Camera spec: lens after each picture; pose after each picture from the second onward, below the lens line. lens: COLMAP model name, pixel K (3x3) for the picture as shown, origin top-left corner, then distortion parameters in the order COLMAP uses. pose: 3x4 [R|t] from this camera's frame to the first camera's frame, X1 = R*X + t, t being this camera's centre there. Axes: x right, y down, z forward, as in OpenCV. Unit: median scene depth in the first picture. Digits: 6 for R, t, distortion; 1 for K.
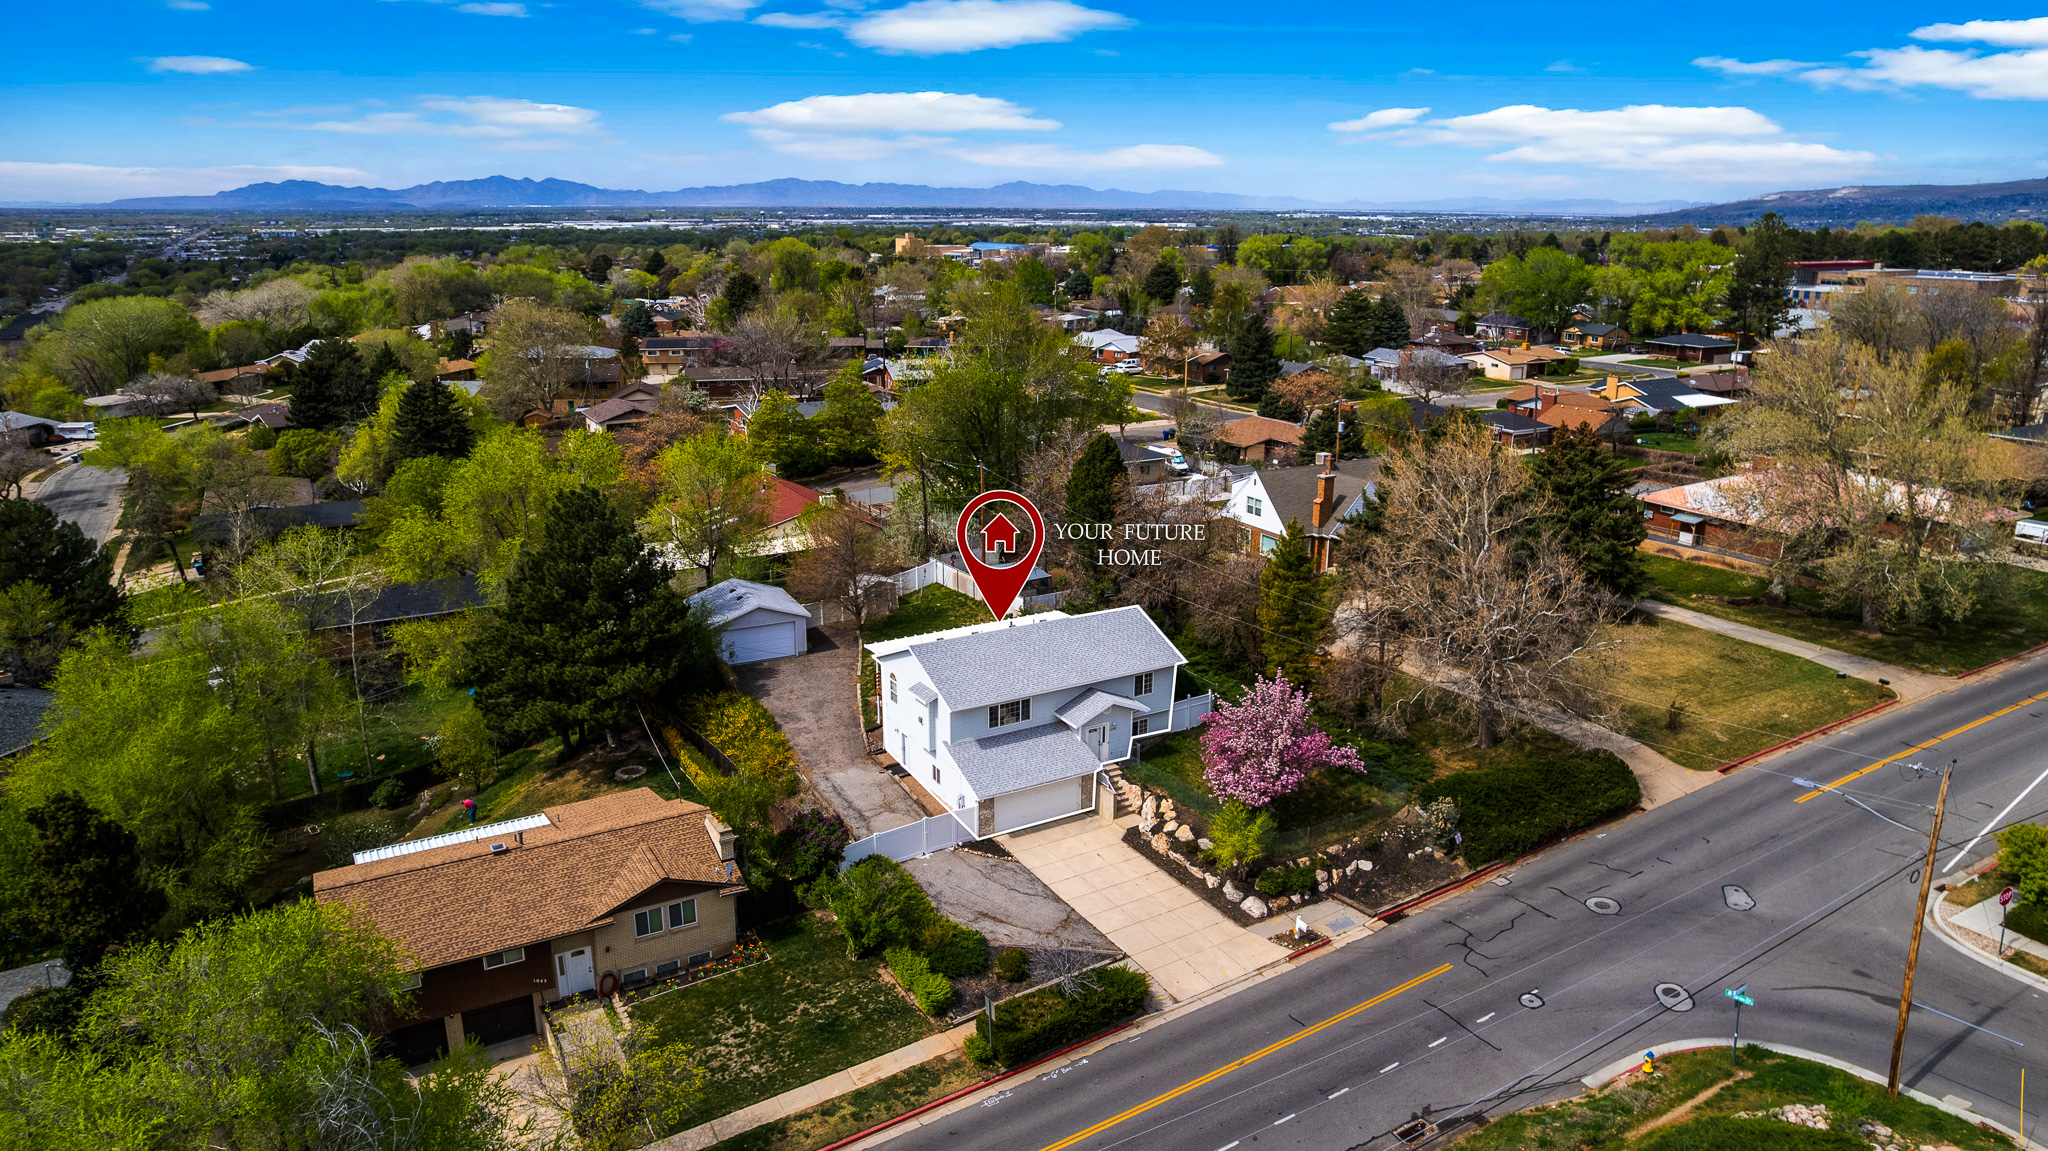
lens RADIAL K [[1323.6, 0, 1039.1], [0, 1323.6, 593.1], [0, 0, 1]] dist [-0.048009, 0.030141]
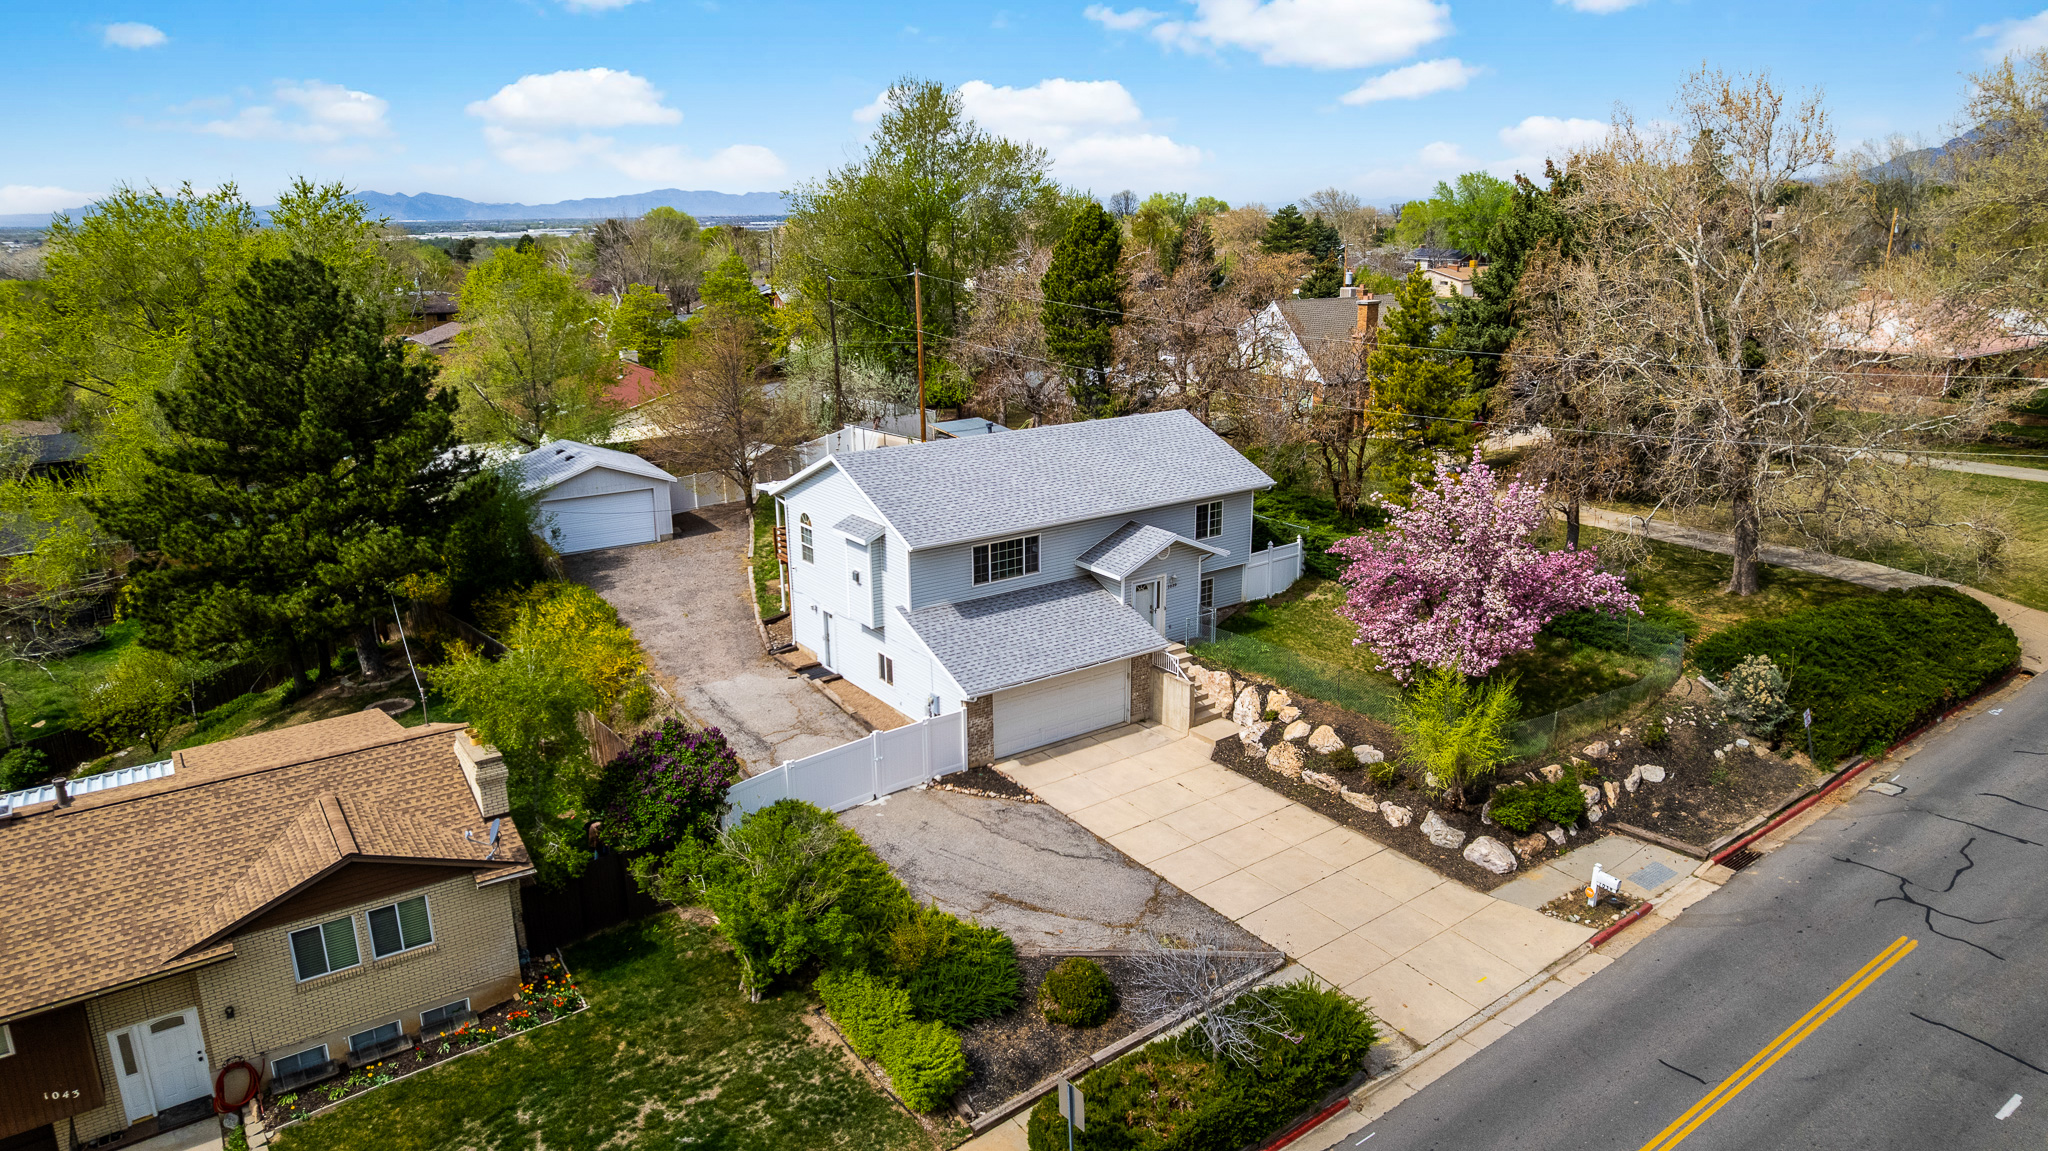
lens RADIAL K [[1323.6, 0, 1034.3], [0, 1323.6, 570.1], [0, 0, 1]] dist [-0.048009, 0.030141]
pose [[0.996522, -0.038739, 0.073777, -0.060017], [0.039763, 0.999131, -0.012467, 0.115455], [-0.073230, 0.015357, 0.997197, 0.452875]]
